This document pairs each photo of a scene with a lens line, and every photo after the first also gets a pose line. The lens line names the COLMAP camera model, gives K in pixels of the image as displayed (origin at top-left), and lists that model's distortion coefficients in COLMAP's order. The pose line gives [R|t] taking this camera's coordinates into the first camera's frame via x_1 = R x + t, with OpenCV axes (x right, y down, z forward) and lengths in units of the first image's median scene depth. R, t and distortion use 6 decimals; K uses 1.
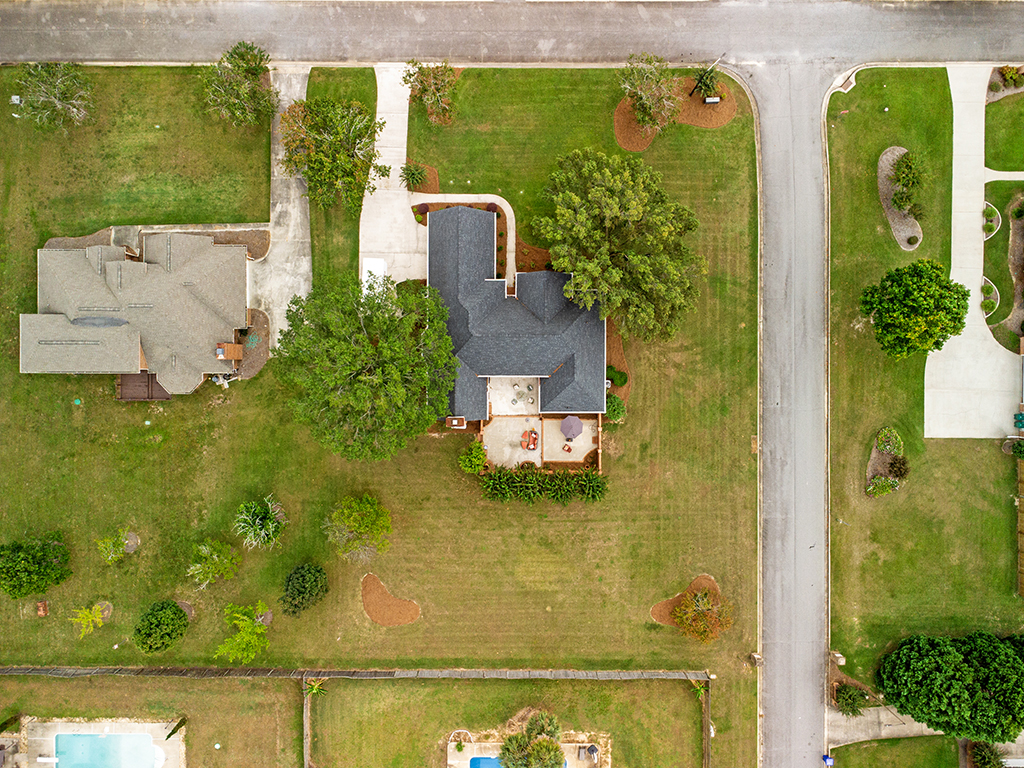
lens RADIAL K [[745.0, 0, 508.9], [0, 745.0, 383.8], [0, 0, 1]] dist [0.008763, -0.005311]
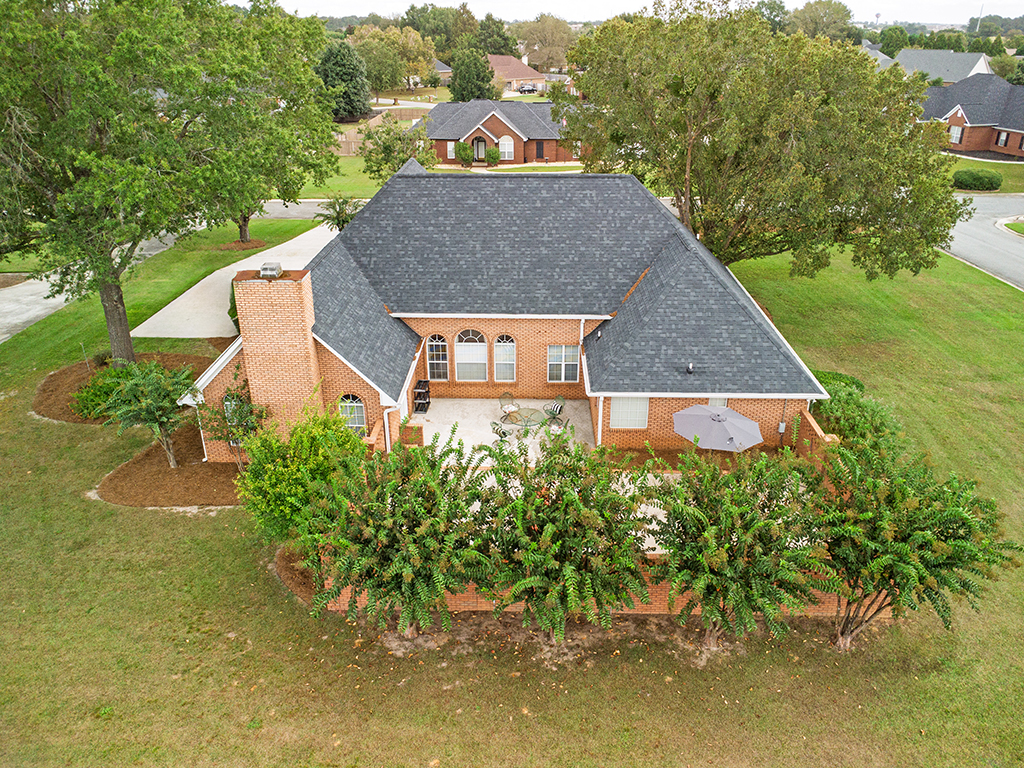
lens RADIAL K [[726.0, 0, 527.7], [0, 726.0, 421.9], [0, 0, 1]] dist [0.007146, 0.001073]
pose [[0.999917, 0.007530, -0.010414, 0.019956], [-0.012749, 0.478788, -0.877838, 0.282925], [-0.001624, 0.877898, 0.478845, 0.849885]]
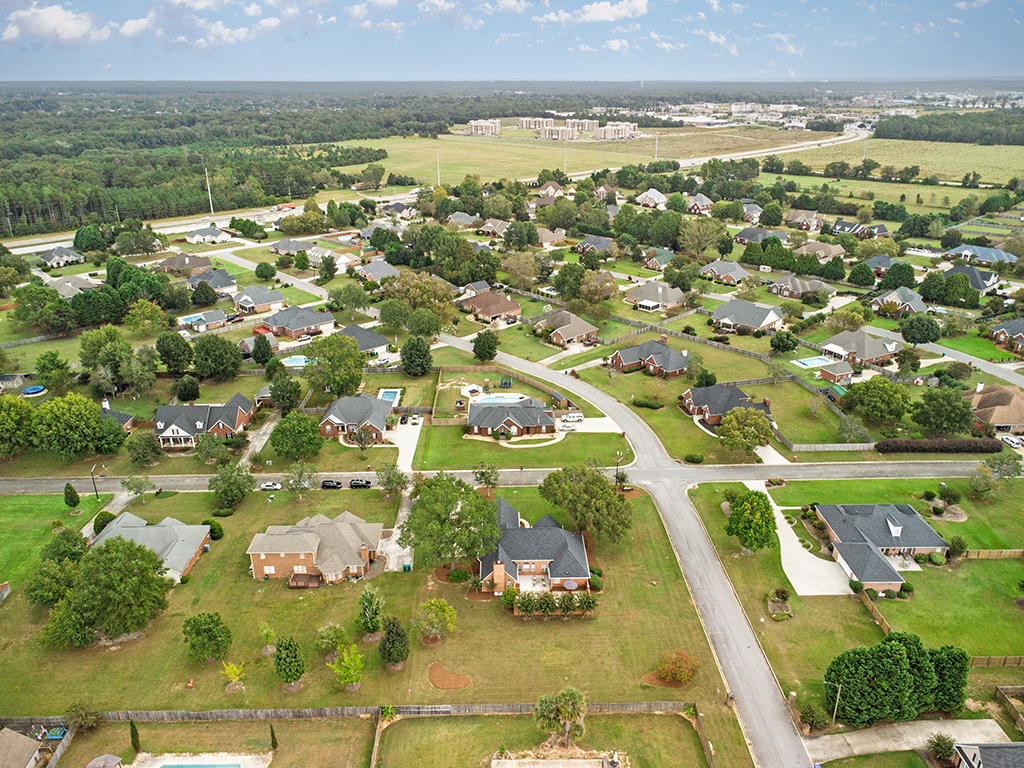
lens RADIAL K [[745.0, 0, 508.9], [0, 745.0, 383.8], [0, 0, 1]] dist [0.008763, -0.005311]
pose [[0.999809, -0.017134, 0.009366, -0.054298], [0.015091, 0.373608, -0.927464, 1.347440], [0.012391, 0.927429, 0.373795, 0.000352]]
